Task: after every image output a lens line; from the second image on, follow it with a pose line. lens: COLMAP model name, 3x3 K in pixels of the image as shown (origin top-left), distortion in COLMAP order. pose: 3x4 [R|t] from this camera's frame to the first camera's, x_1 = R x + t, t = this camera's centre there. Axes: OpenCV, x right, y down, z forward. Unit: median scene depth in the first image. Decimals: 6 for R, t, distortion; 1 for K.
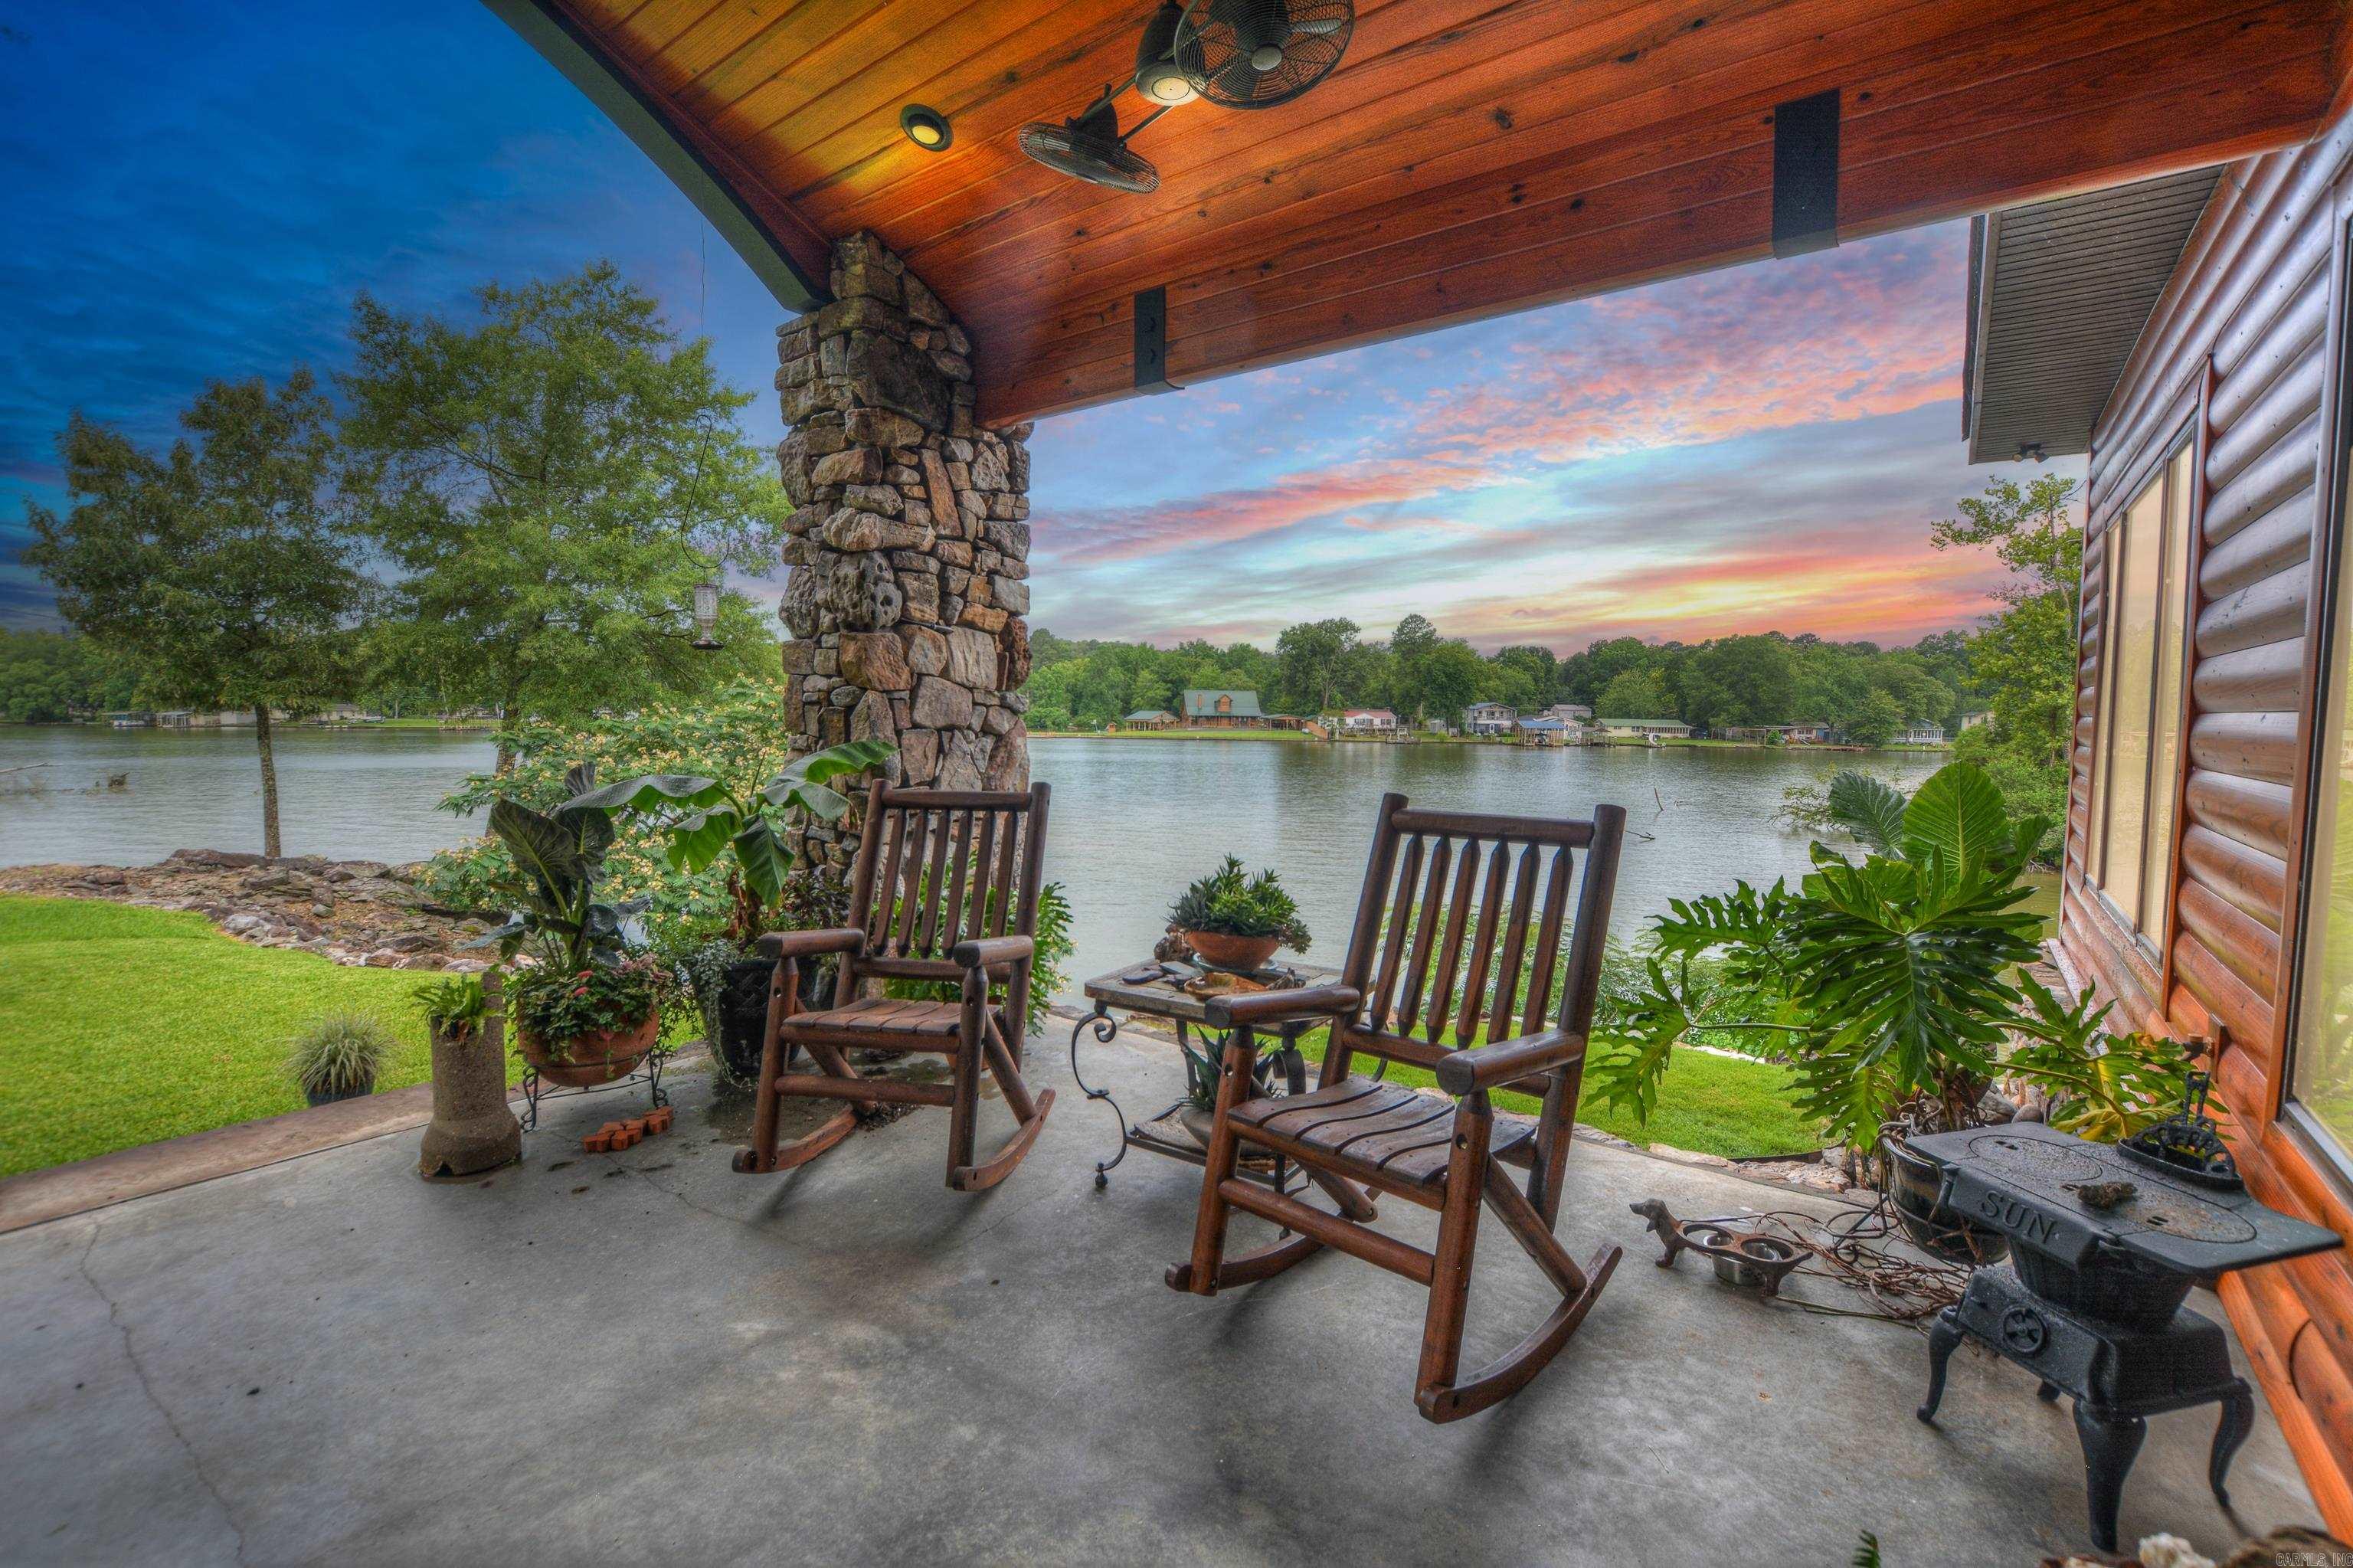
lens RADIAL K [[1038.9, 0, 1169.1], [0, 1038.9, 778.4], [0, 0, 1]] dist [-0.038235, 0.007364]
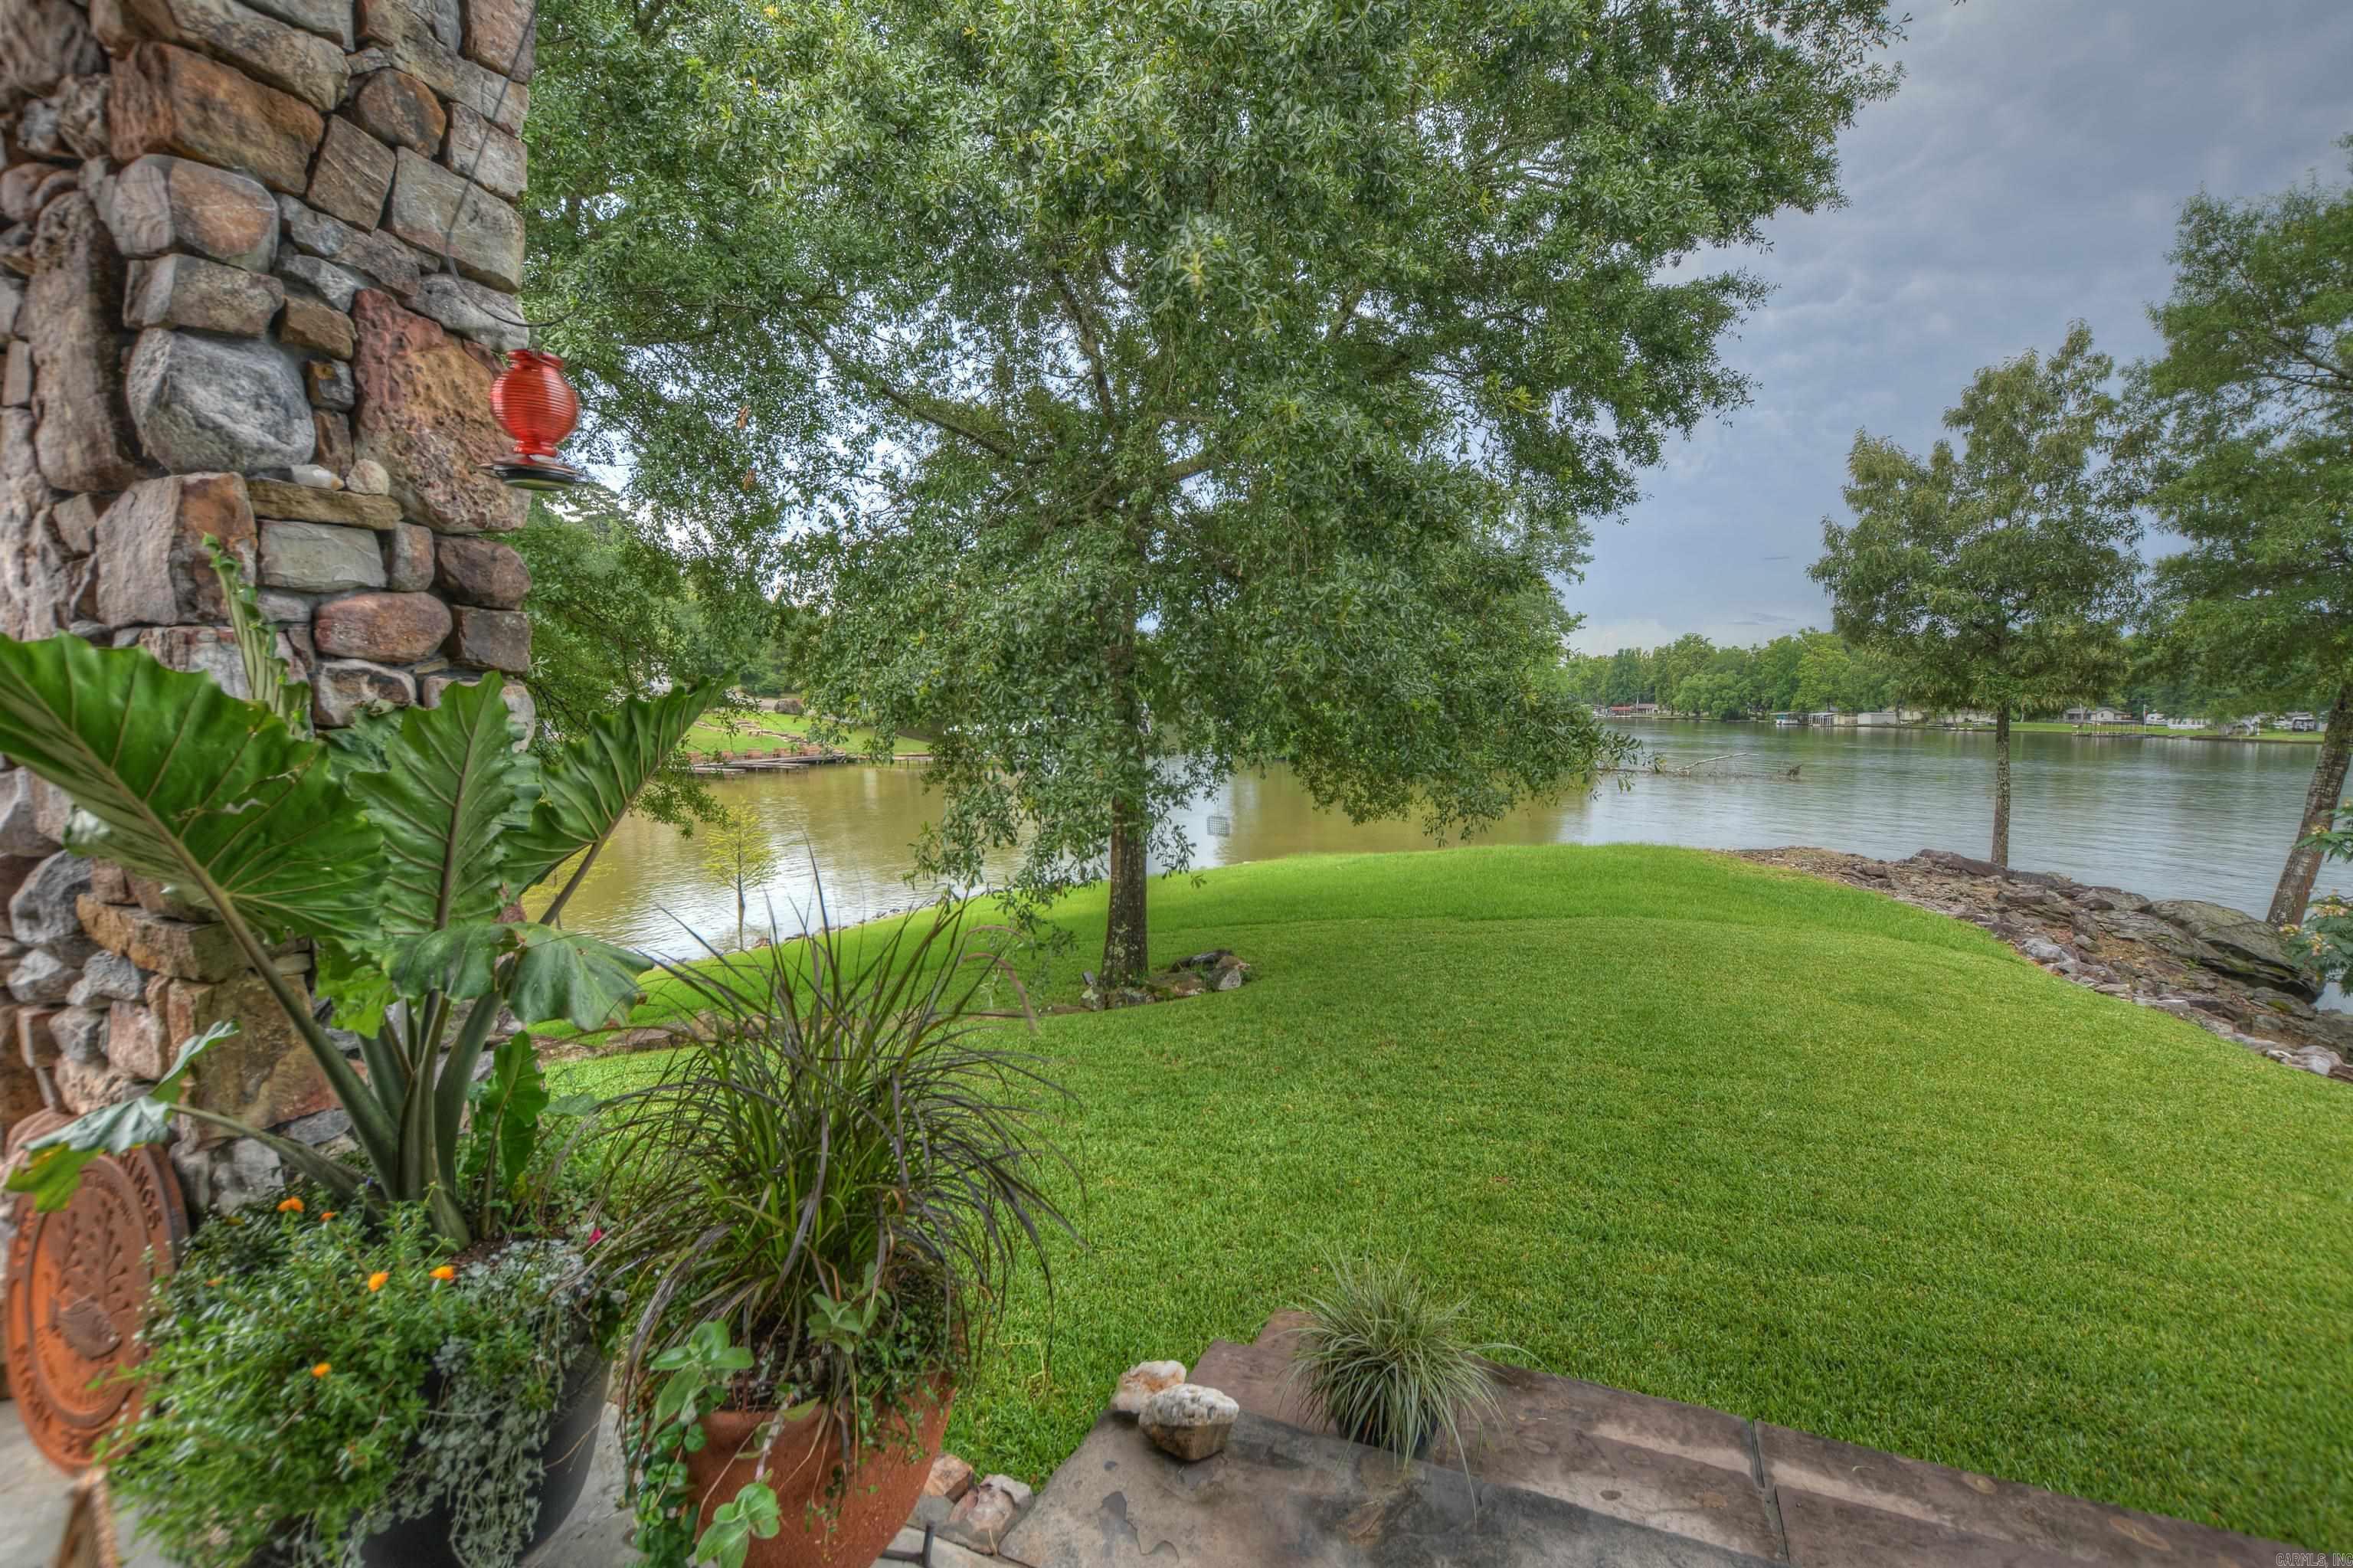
lens RADIAL K [[1048.6, 0, 1172.2], [0, 1048.6, 777.7], [0, 0, 1]] dist [-0.037916, 0.006379]
pose [[0.235534, 0.064866, -0.969699, -0.191080], [-0.068842, 0.996377, 0.049929, 0.000597], [0.969425, 0.054996, 0.239146, 0.033304]]
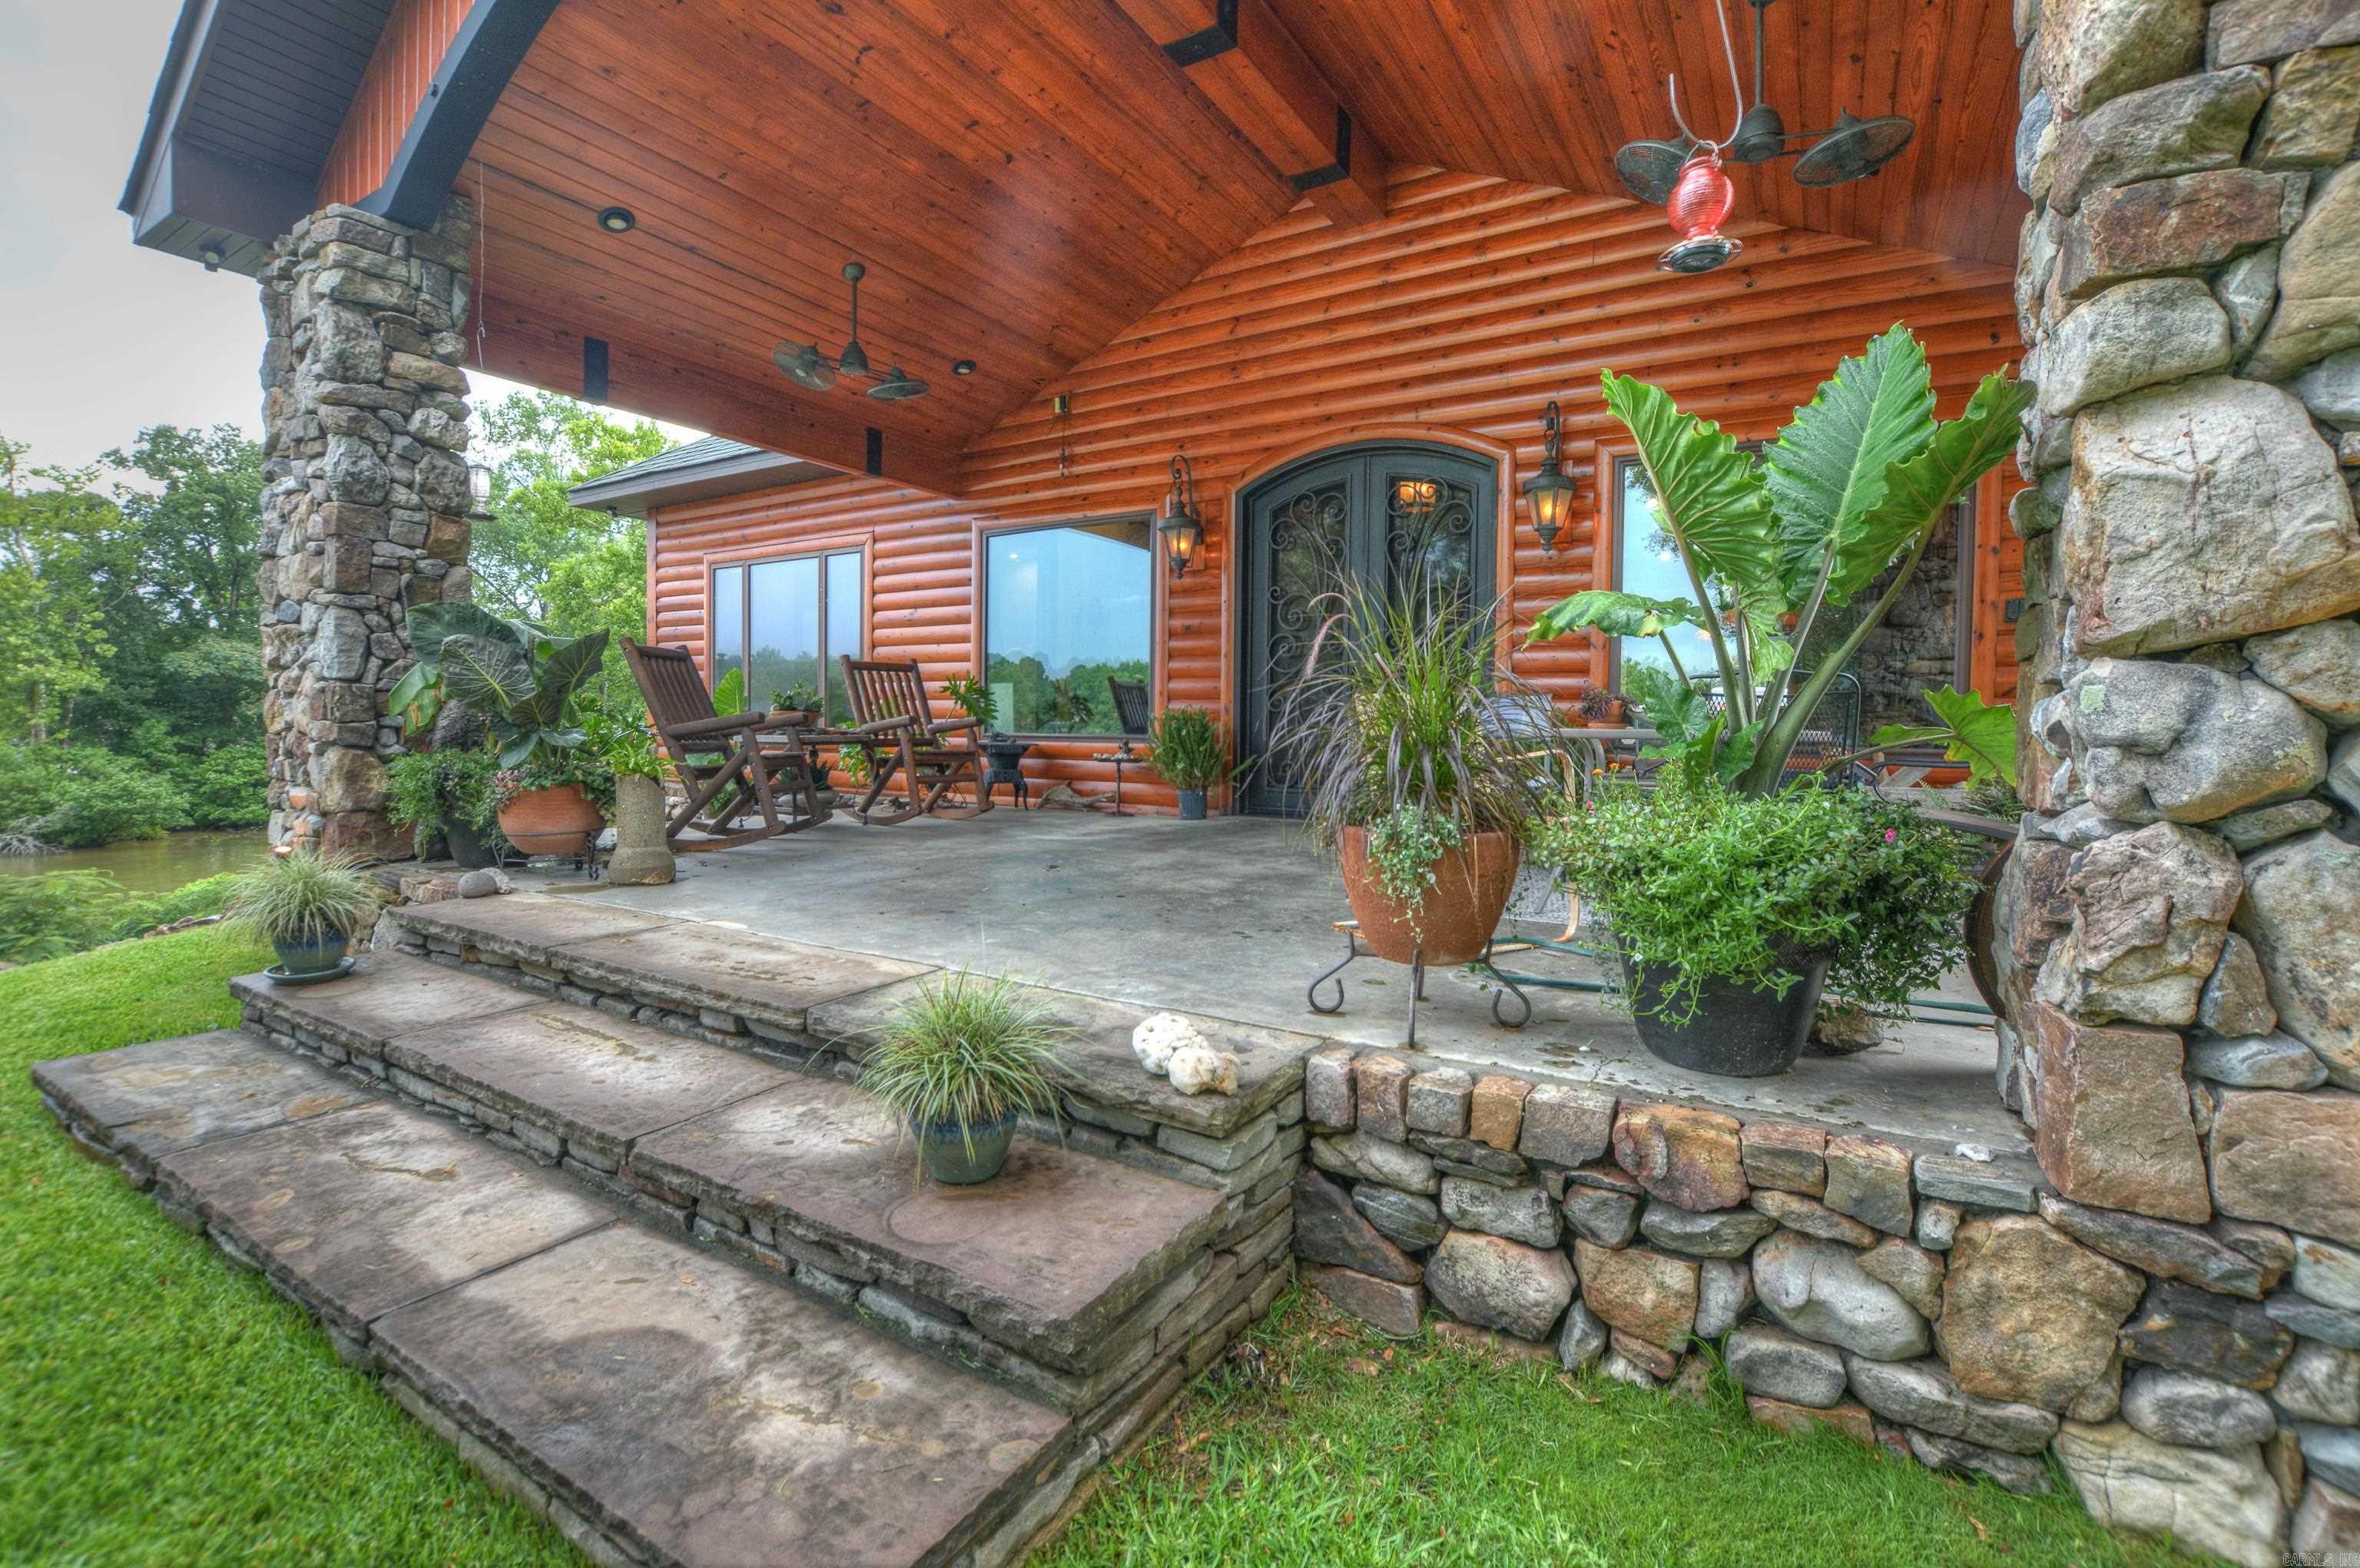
lens RADIAL K [[1046.7, 0, 1175.5], [0, 1046.7, 772.2], [0, 0, 1]] dist [-0.041050, 0.008135]
pose [[-0.096377, -0.050485, 0.994064, -0.432440], [0.048758, 0.997274, 0.055375, 0.035655], [-0.994150, 0.053806, -0.093653, 0.078697]]
